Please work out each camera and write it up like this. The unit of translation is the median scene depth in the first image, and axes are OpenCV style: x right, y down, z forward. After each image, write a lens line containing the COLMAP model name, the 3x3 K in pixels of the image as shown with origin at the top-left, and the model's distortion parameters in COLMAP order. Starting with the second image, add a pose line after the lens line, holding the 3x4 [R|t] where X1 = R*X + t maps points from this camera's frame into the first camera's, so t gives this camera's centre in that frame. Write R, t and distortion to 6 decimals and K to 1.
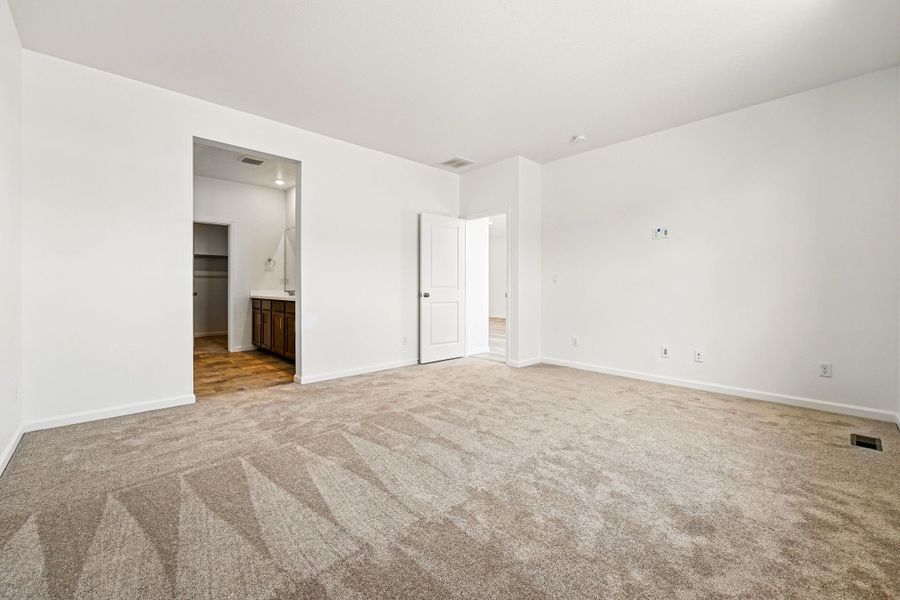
lens RADIAL K [[368.4, 0, 450.1], [0, 368.4, 289.2], [0, 0, 1]] dist [0.000794, 0.000170]
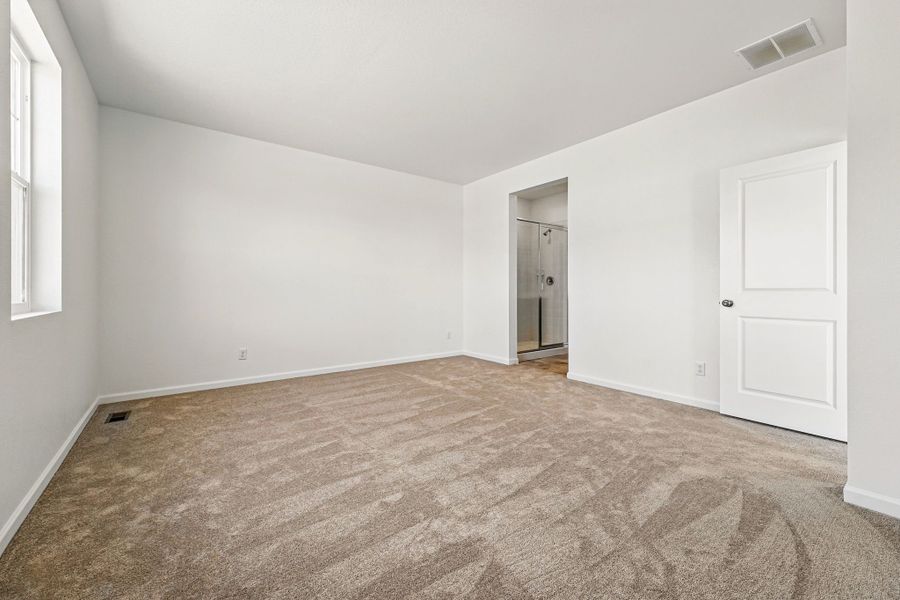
lens RADIAL K [[368.4, 0, 450.1], [0, 368.4, 289.2], [0, 0, 1]] dist [0.000794, 0.000170]
pose [[-0.101811, -0.000916, -0.994803, 0.777786], [-0.003934, 0.999992, -0.000519, -0.006562], [0.994796, 0.003861, -0.101814, 0.816236]]
